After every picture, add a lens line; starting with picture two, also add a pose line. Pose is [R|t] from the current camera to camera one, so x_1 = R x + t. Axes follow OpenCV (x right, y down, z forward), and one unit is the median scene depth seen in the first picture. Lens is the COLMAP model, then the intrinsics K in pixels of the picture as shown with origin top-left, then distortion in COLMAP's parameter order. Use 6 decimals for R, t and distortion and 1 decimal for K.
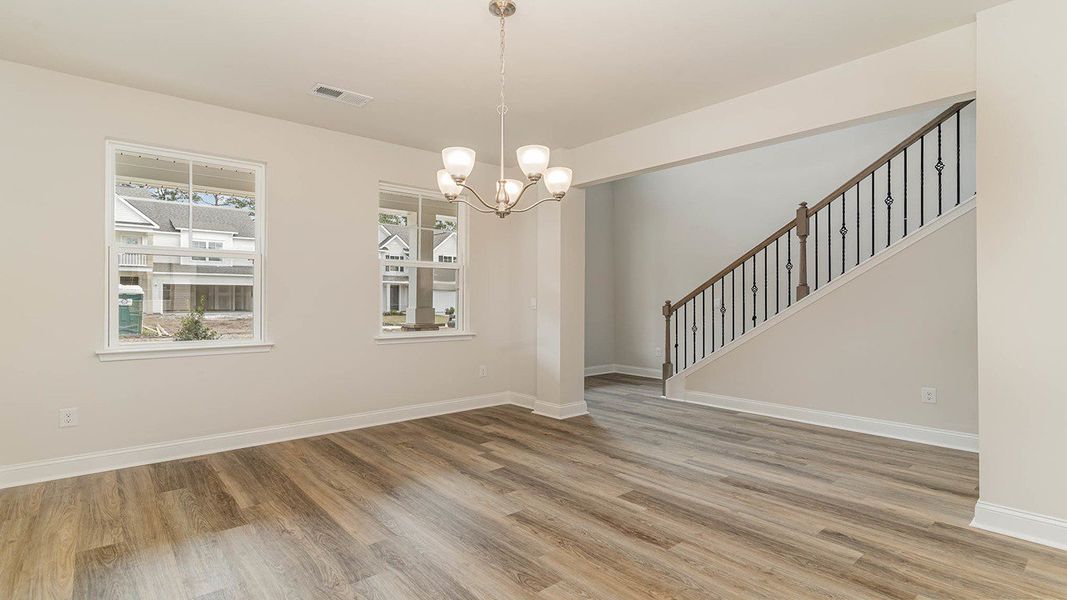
lens RADIAL K [[507.7, 0, 531.7], [0, 507.7, 298.6], [0, 0, 1]] dist [-0.004547, 0.000860]
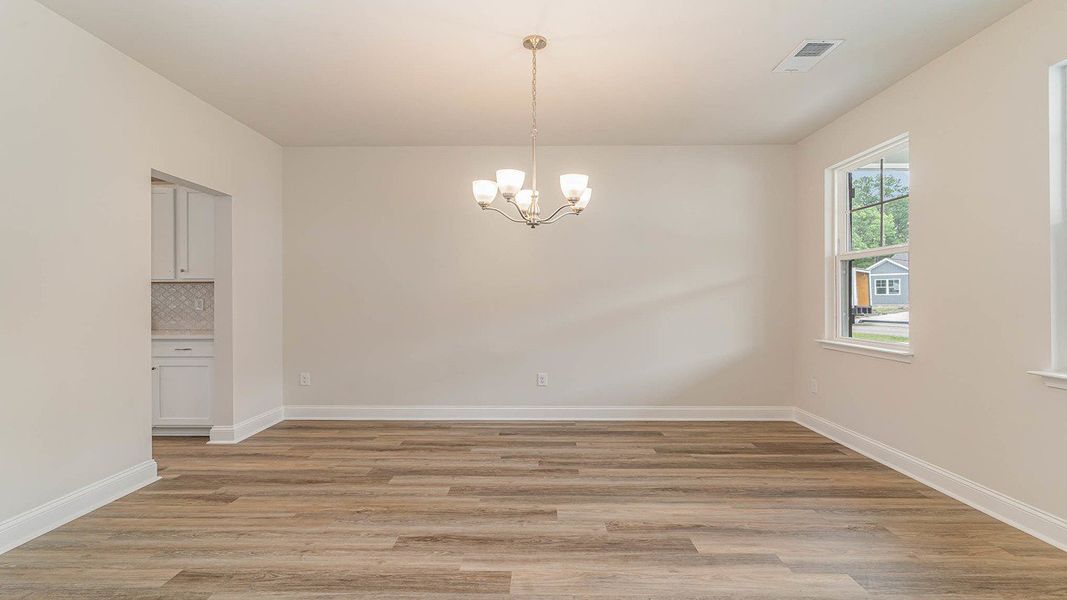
lens RADIAL K [[507.7, 0, 532.7], [0, 507.7, 299.2], [0, 0, 1]] dist [-0.004547, 0.000860]
pose [[-0.652796, 0.001272, -0.757532, 0.832054], [0.001569, 0.999999, 0.000327, -0.001628], [0.757532, -0.000975, -0.652797, 1.783739]]
